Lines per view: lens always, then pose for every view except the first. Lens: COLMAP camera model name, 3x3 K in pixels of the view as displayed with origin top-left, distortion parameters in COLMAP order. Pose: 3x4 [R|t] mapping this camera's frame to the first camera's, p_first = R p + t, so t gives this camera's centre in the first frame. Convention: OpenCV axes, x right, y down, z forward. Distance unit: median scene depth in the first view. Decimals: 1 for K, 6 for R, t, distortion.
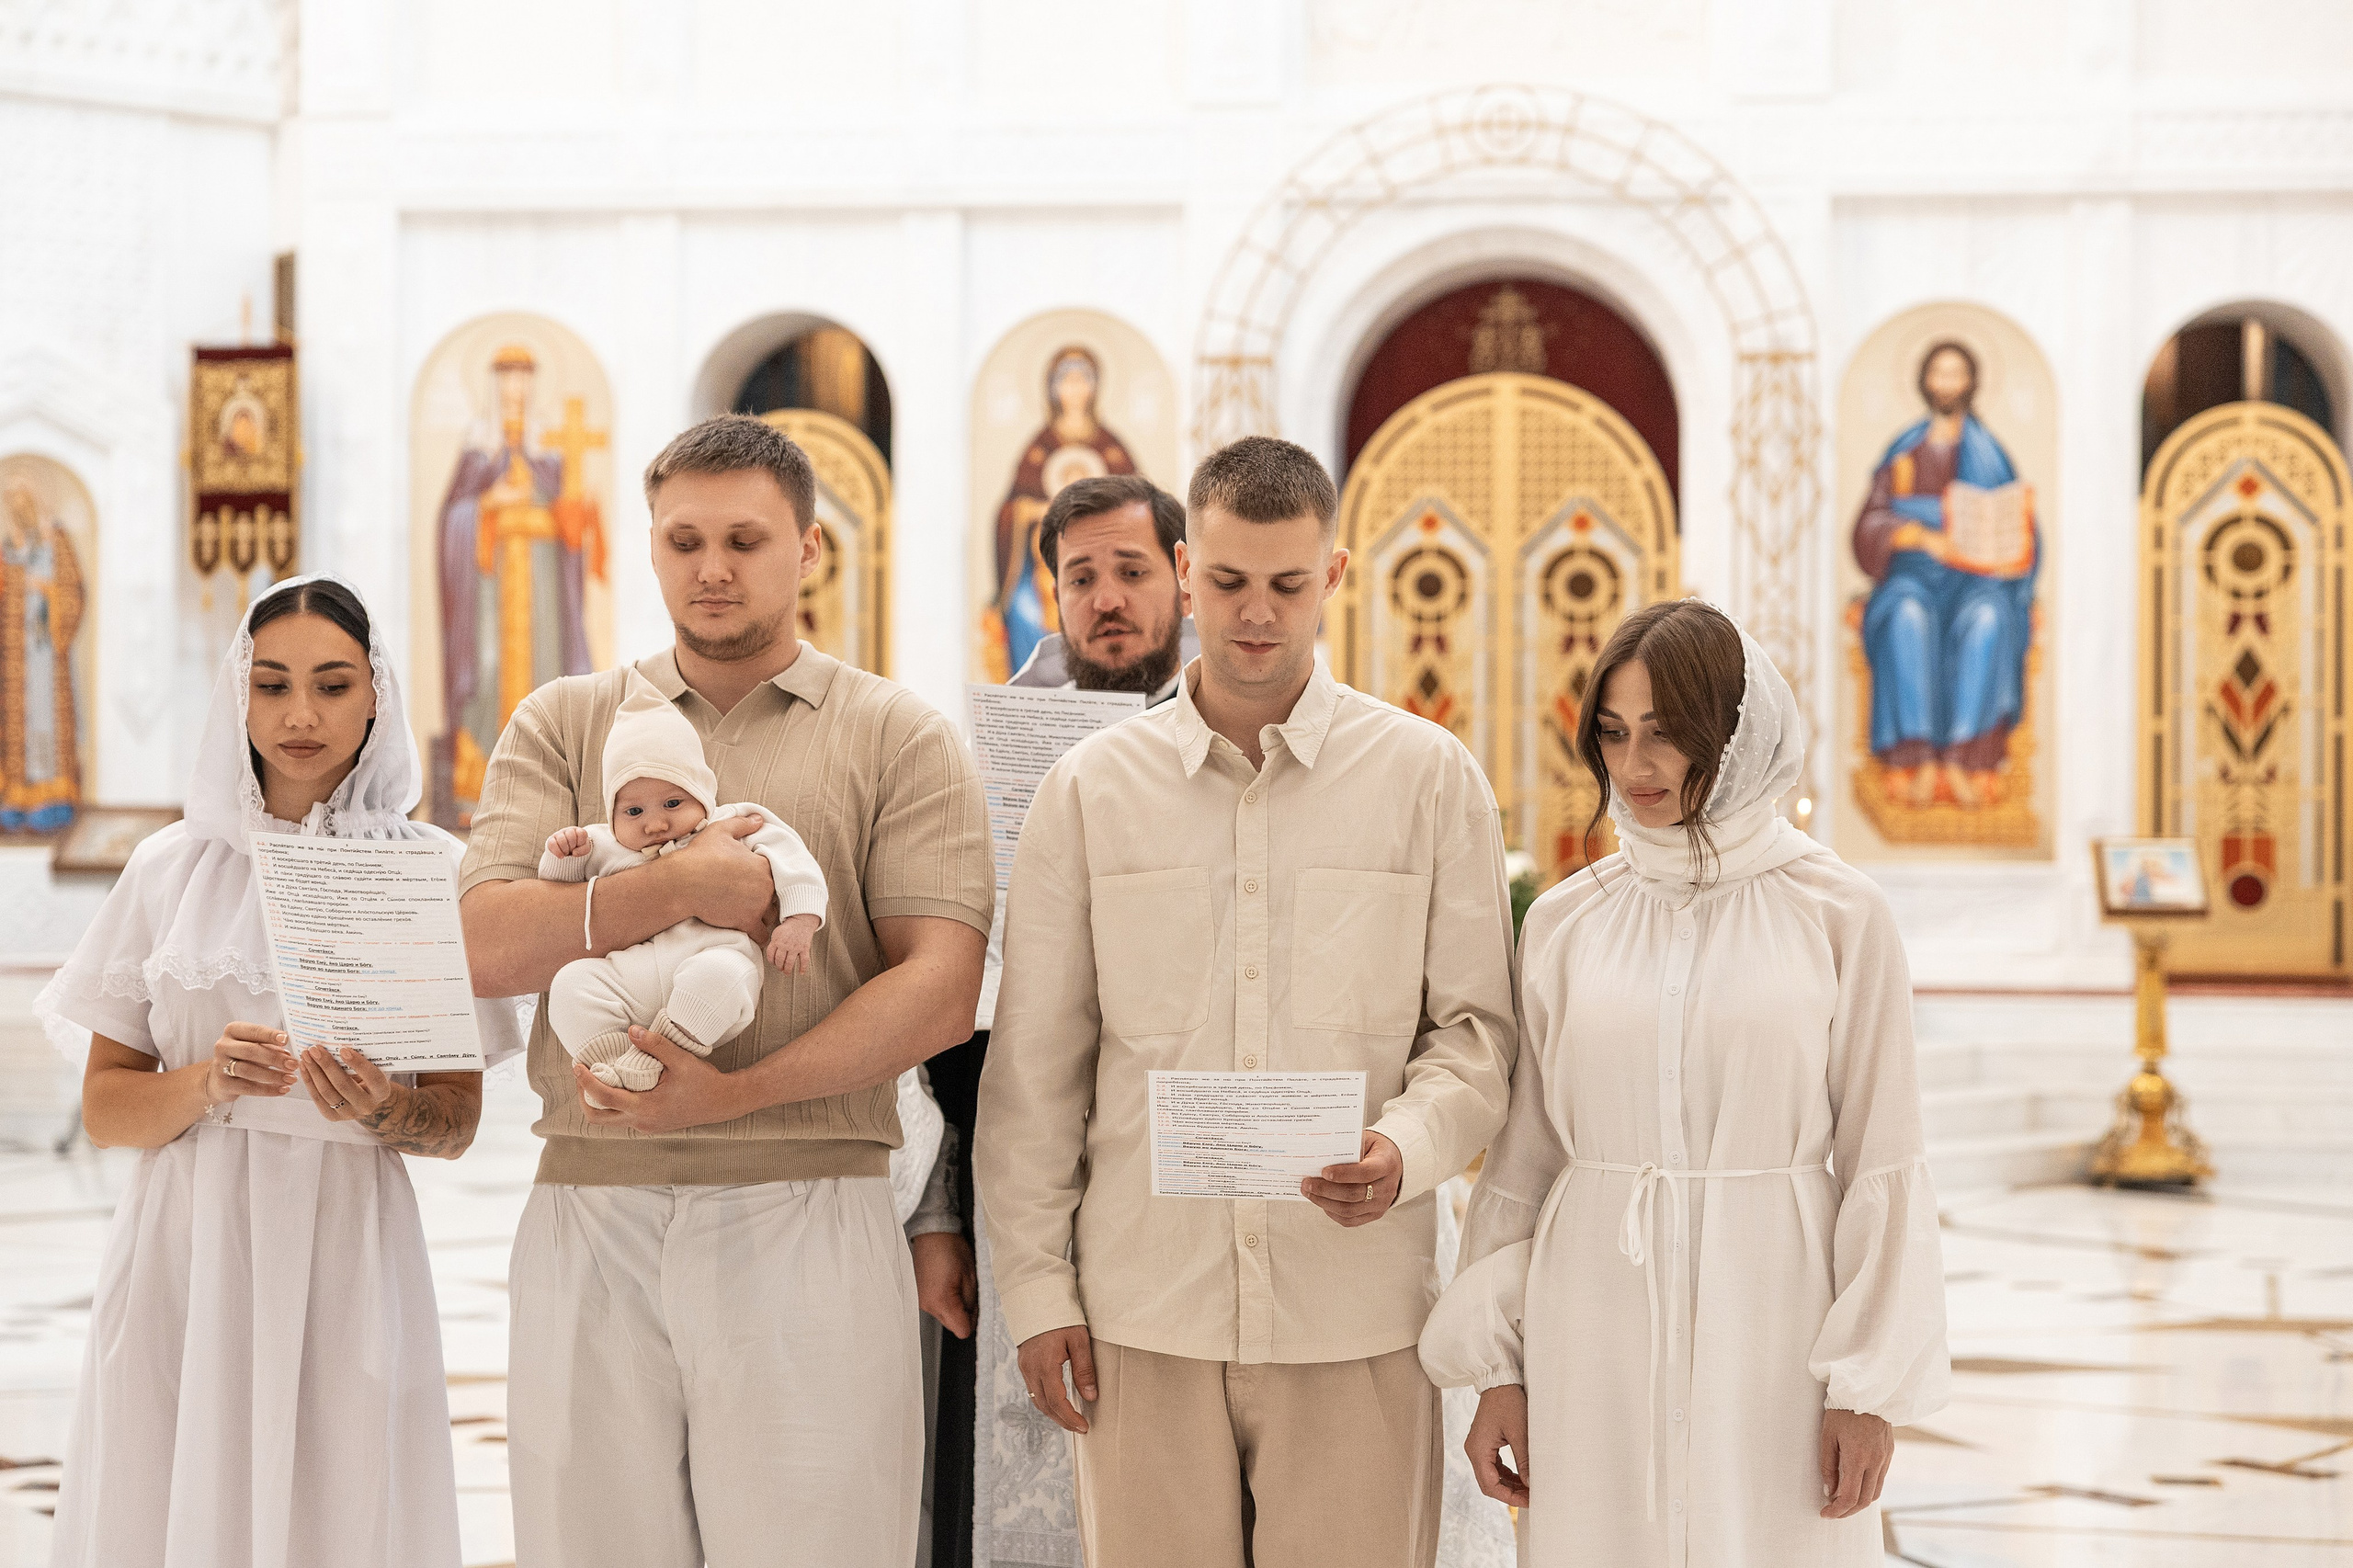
lens RADIAL K [[4079.4, 0, 1178.7], [0, 4079.4, 798.4], [0, 0, 1]] dist [0.003729, 0.000000]
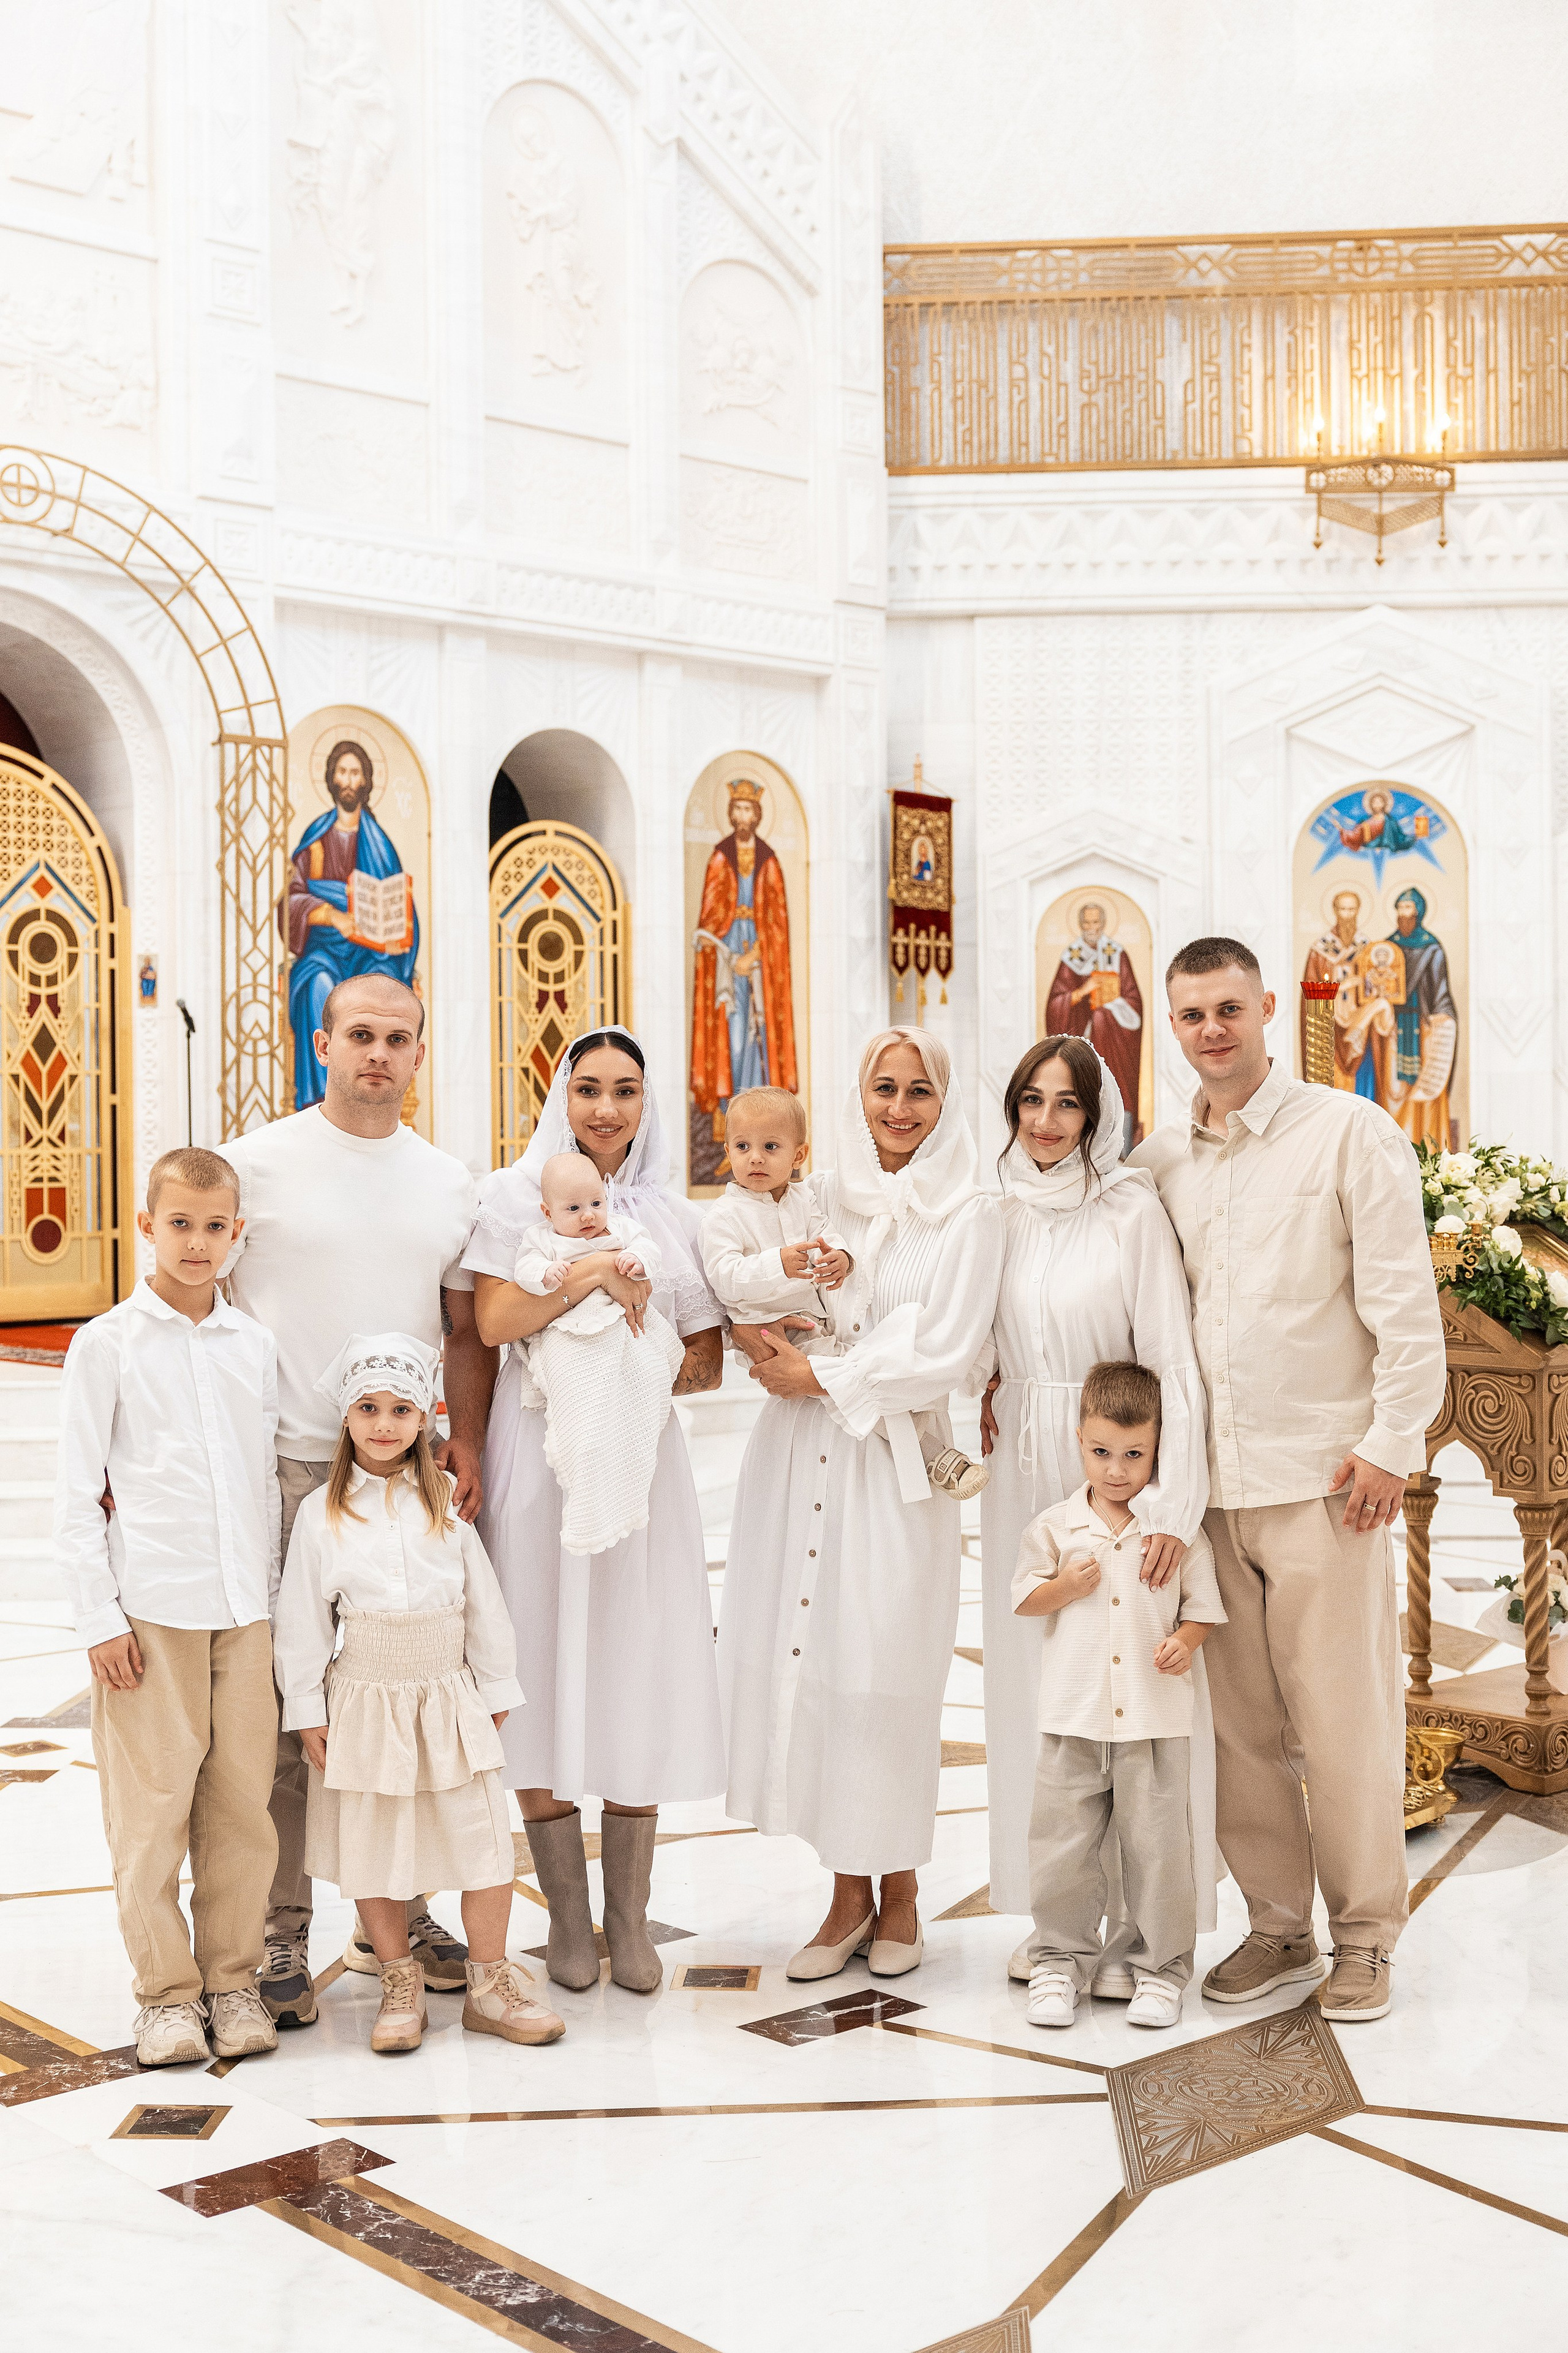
lens RADIAL K [[2812.3, 0, 763.3], [0, 2812.3, 1174.6], [0, 0, 1]] dist [-0.012500, 0.000000]
pose [[0.672237, -0.018264, 0.740111, -0.307027], [0.015032, 0.999826, 0.011020, 0.000128], [-0.740184, 0.003717, 0.672394, 0.389919]]
